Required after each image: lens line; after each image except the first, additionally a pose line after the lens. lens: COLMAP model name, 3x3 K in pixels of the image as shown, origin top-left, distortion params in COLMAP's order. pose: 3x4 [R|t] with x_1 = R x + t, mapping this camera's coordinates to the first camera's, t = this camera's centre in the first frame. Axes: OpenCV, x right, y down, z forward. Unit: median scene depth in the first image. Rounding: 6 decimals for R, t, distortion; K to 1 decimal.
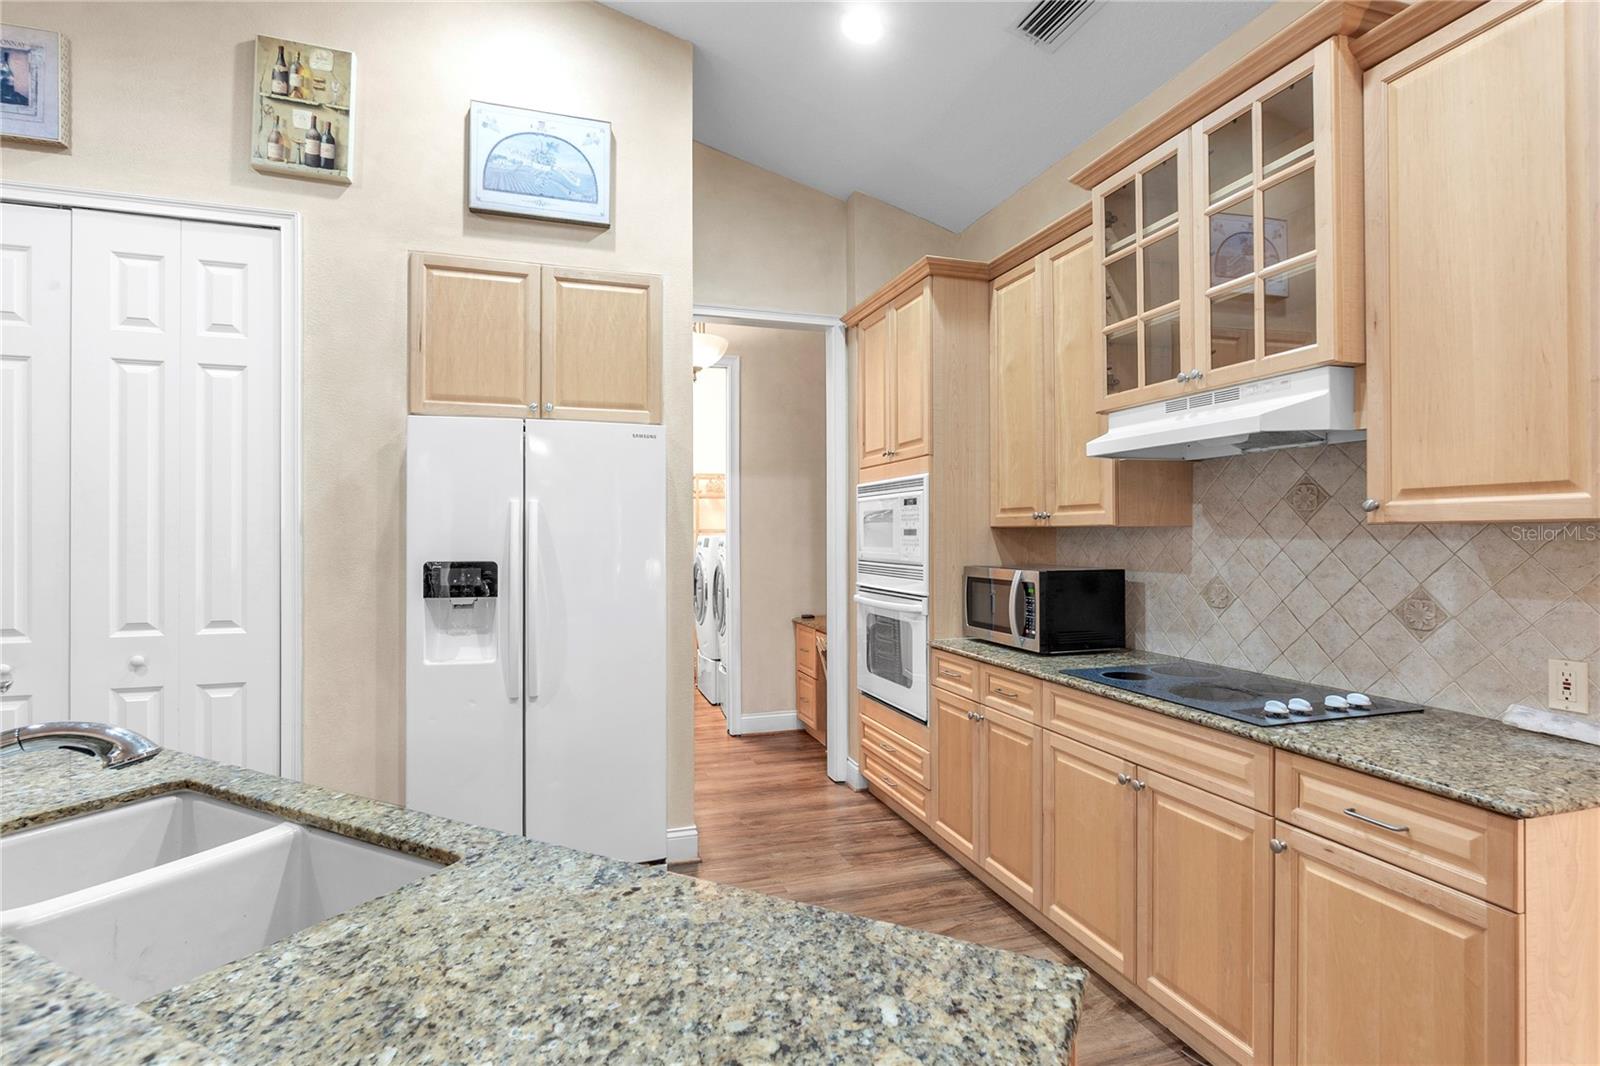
lens RADIAL K [[776.6, 0, 809.7], [0, 776.6, 529.5], [0, 0, 1]] dist [-0.003789, 0.000914]
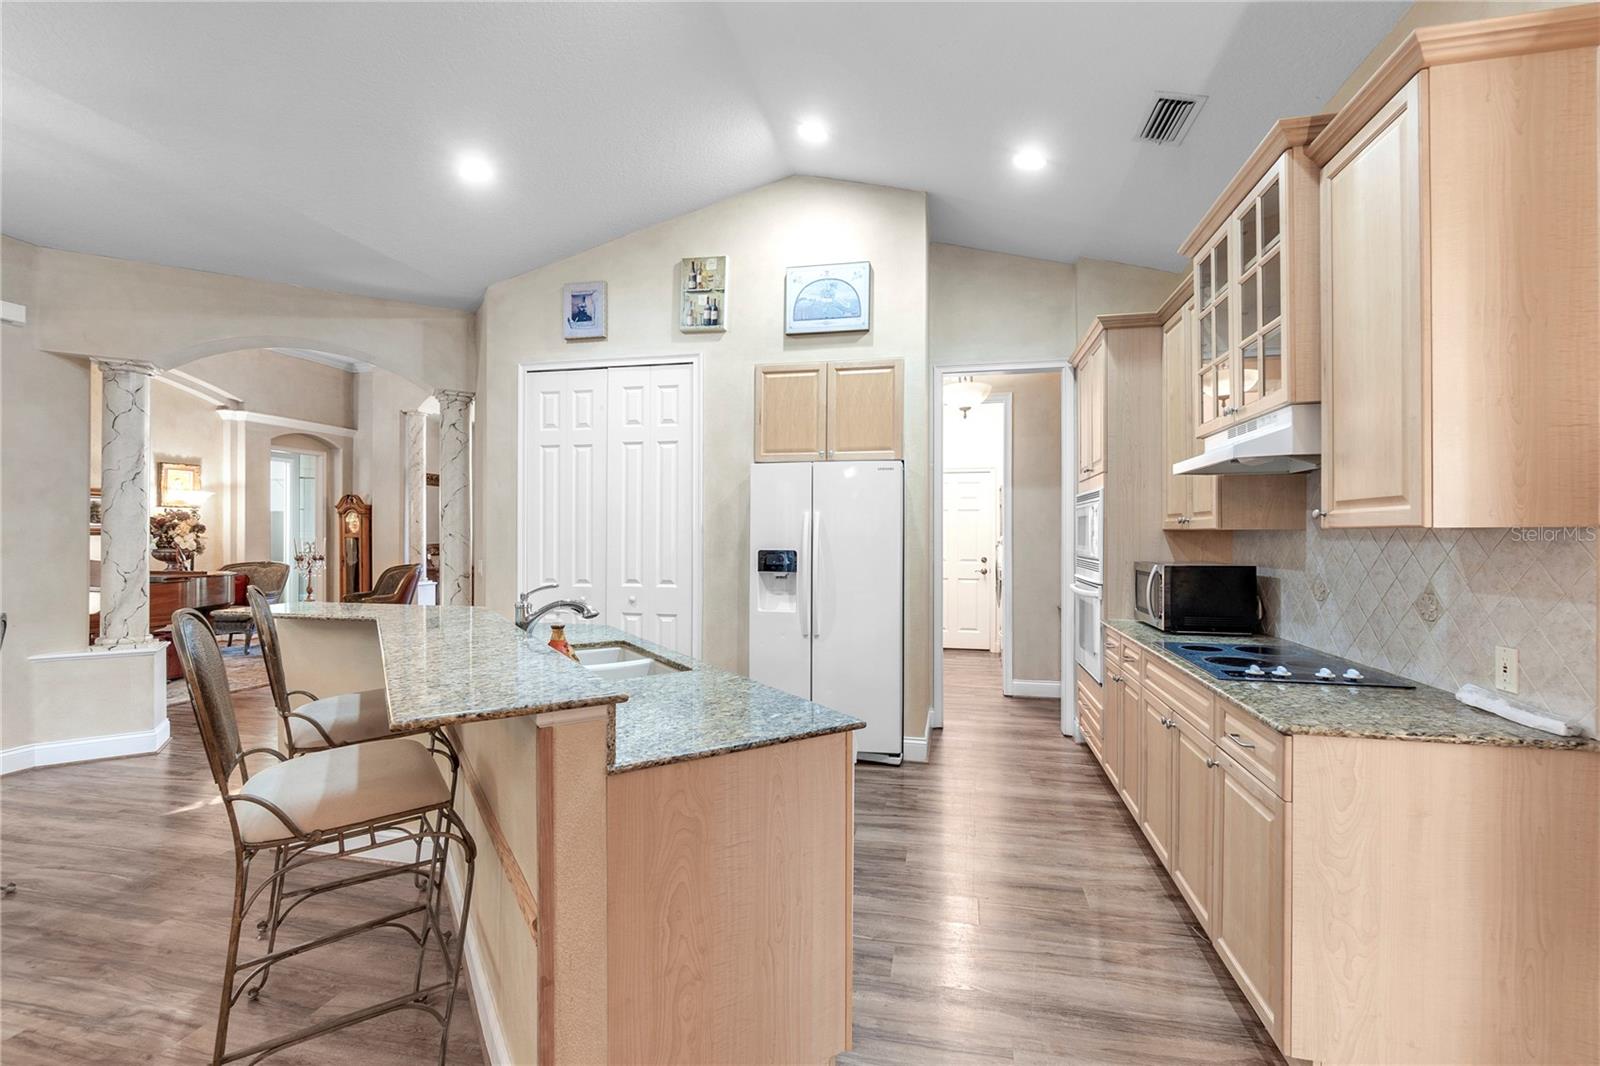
lens RADIAL K [[705.3, 0, 802.1], [0, 705.3, 527.6], [0, 0, 1]] dist [0.000423, 0.000453]
pose [[0.856784, -0.000115, -0.515676, 0.374636], [-0.001841, 0.999993, -0.003283, -0.002139], [0.515673, 0.003762, 0.856777, -0.266545]]
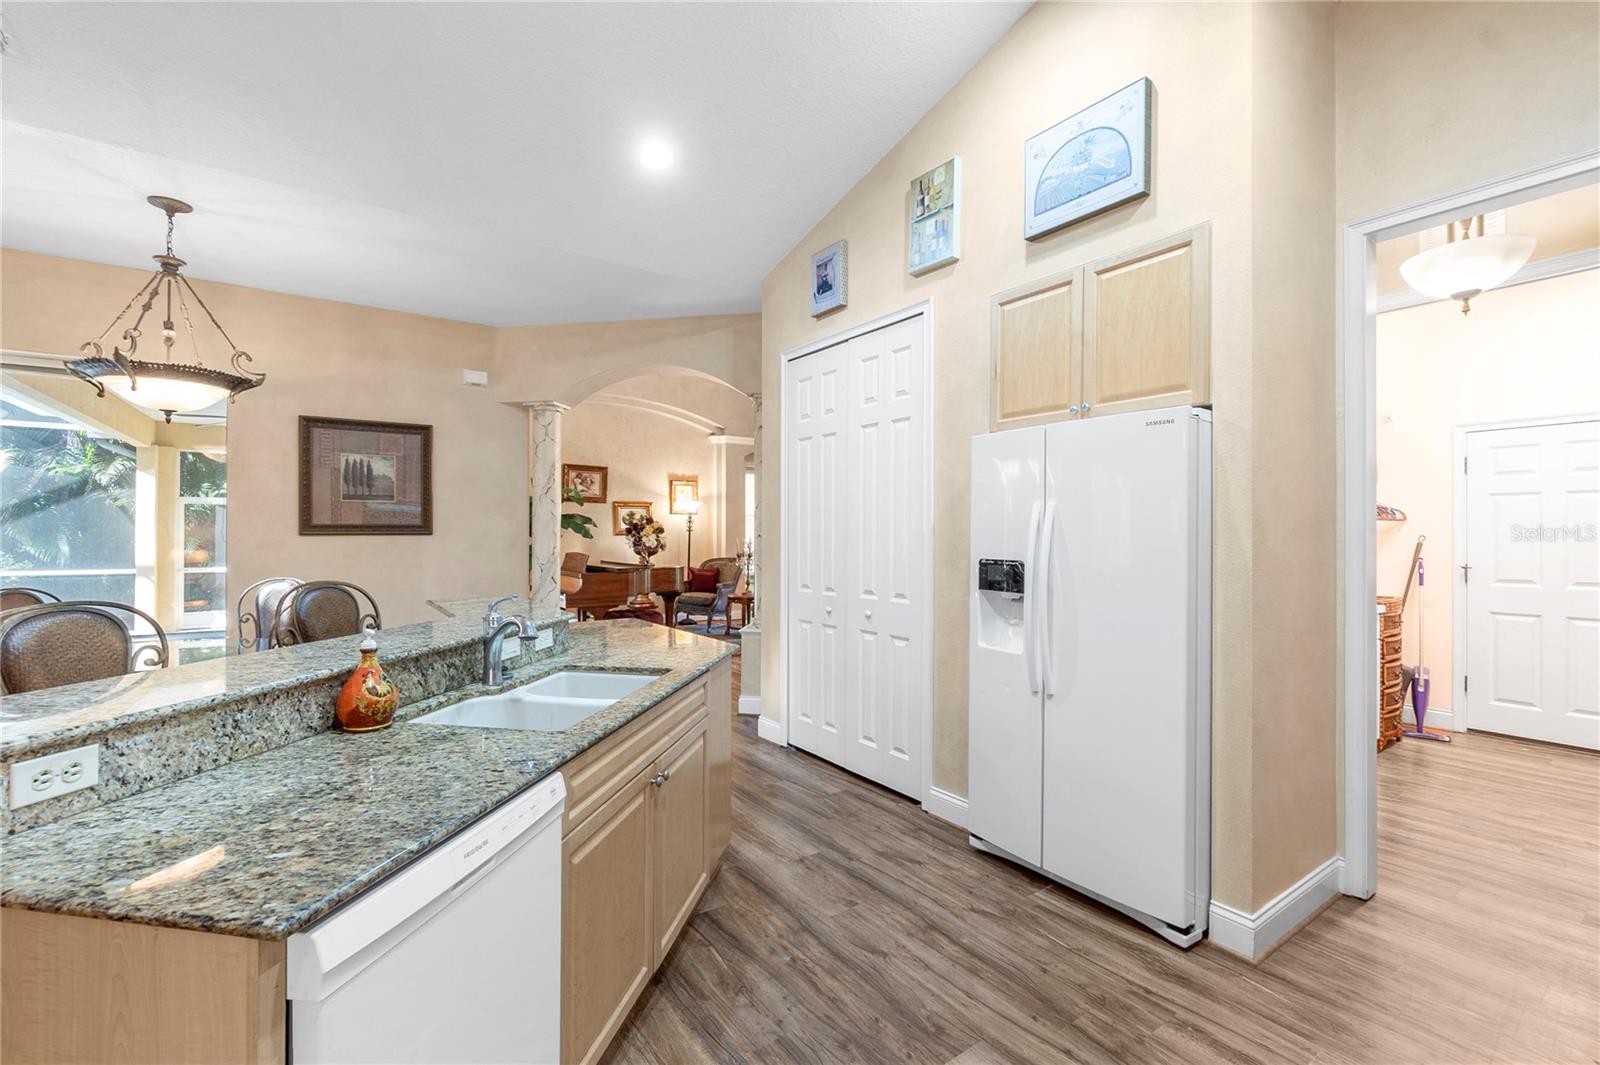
lens RADIAL K [[704.5, 0, 784.8], [0, 704.5, 527.8], [0, 0, 1]] dist [-0.002751, 0.000183]
pose [[0.280390, -0.004161, -0.959877, 0.446475], [0.000921, 0.999991, -0.004066, -0.000934], [0.959886, 0.000256, 0.280391, 0.411640]]
